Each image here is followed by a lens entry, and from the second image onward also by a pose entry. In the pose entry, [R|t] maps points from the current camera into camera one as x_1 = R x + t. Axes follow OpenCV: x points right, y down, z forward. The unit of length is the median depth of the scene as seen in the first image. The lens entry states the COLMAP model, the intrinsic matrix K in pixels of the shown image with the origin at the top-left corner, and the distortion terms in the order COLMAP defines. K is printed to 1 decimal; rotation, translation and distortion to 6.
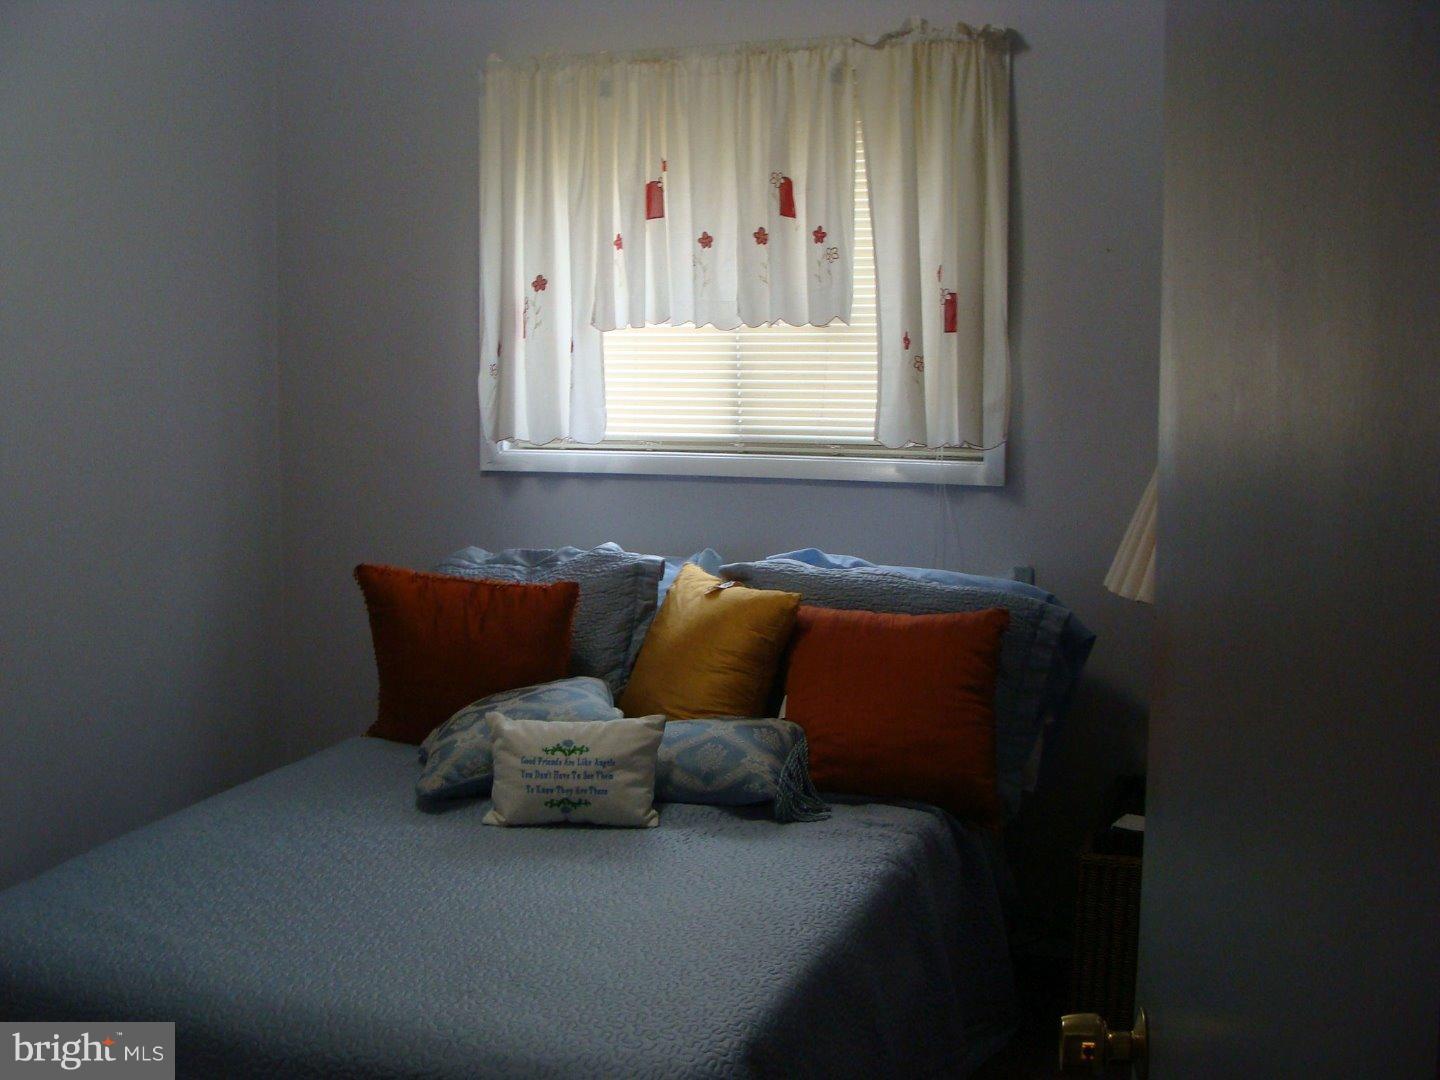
lens RADIAL K [[1676.1, 0, 724.1], [0, 1676.1, 504.1], [0, 0, 1]] dist [-0.163315, 0.061154]
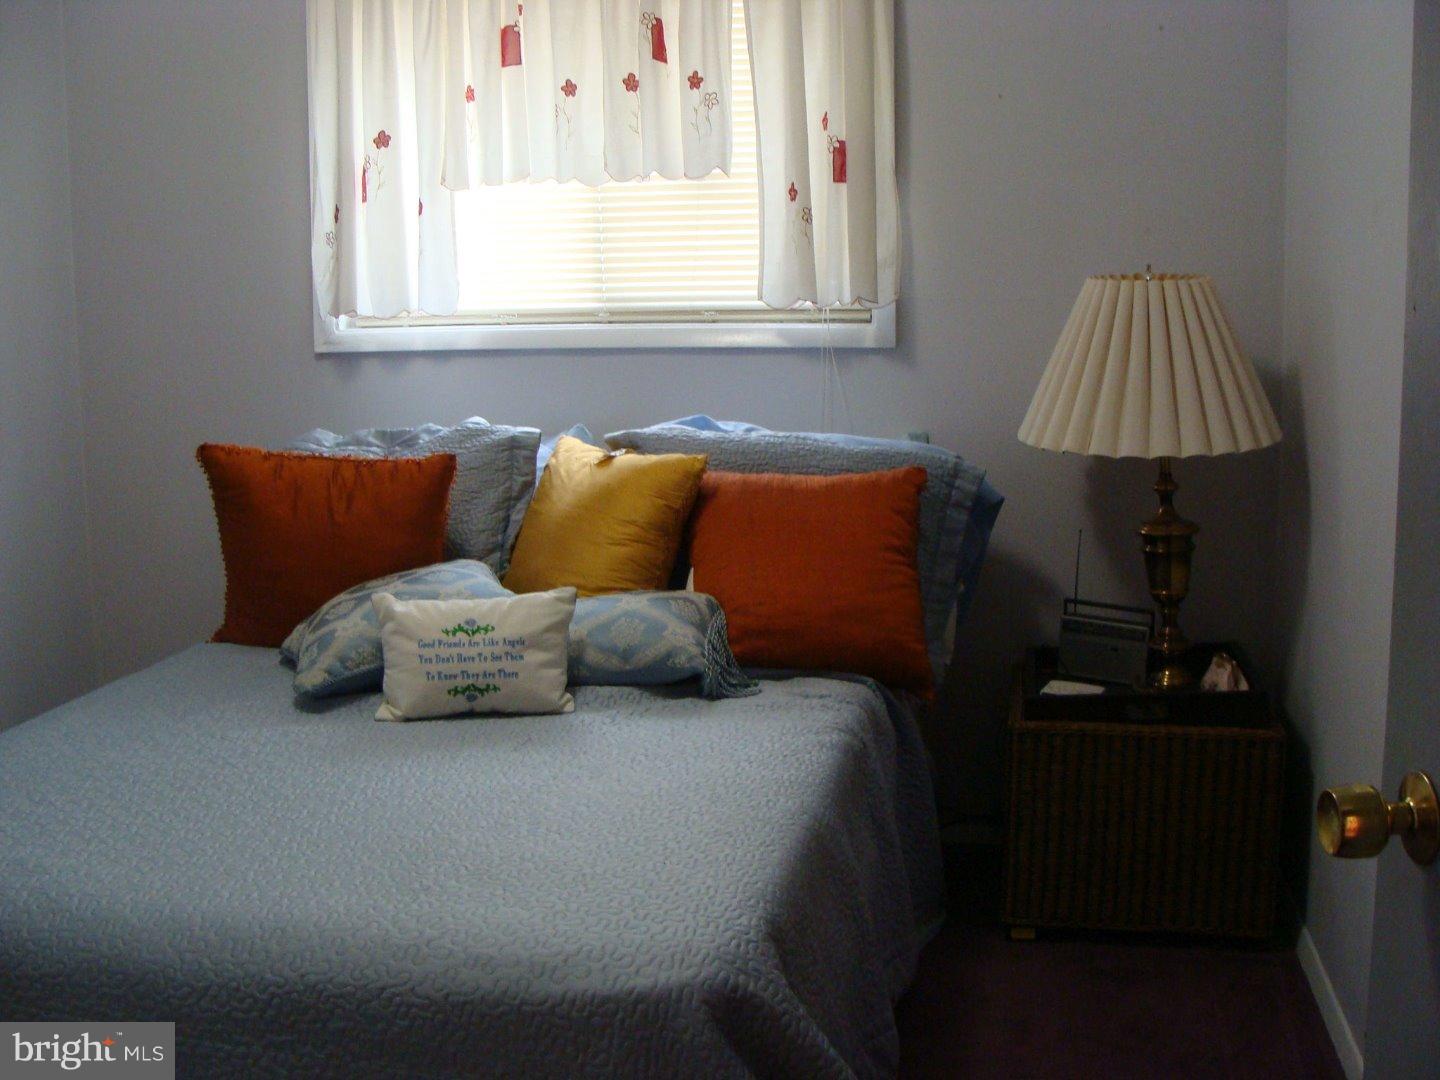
lens RADIAL K [[1623.6, 0, 721.0], [0, 1623.6, 553.7], [0, 0, 1]] dist [-0.215854, 0.269432]
pose [[0.982683, -0.038404, 0.181270, -0.106646], [0.030676, 0.998505, 0.045250, 0.065930], [-0.182737, -0.038905, 0.982392, 0.124069]]
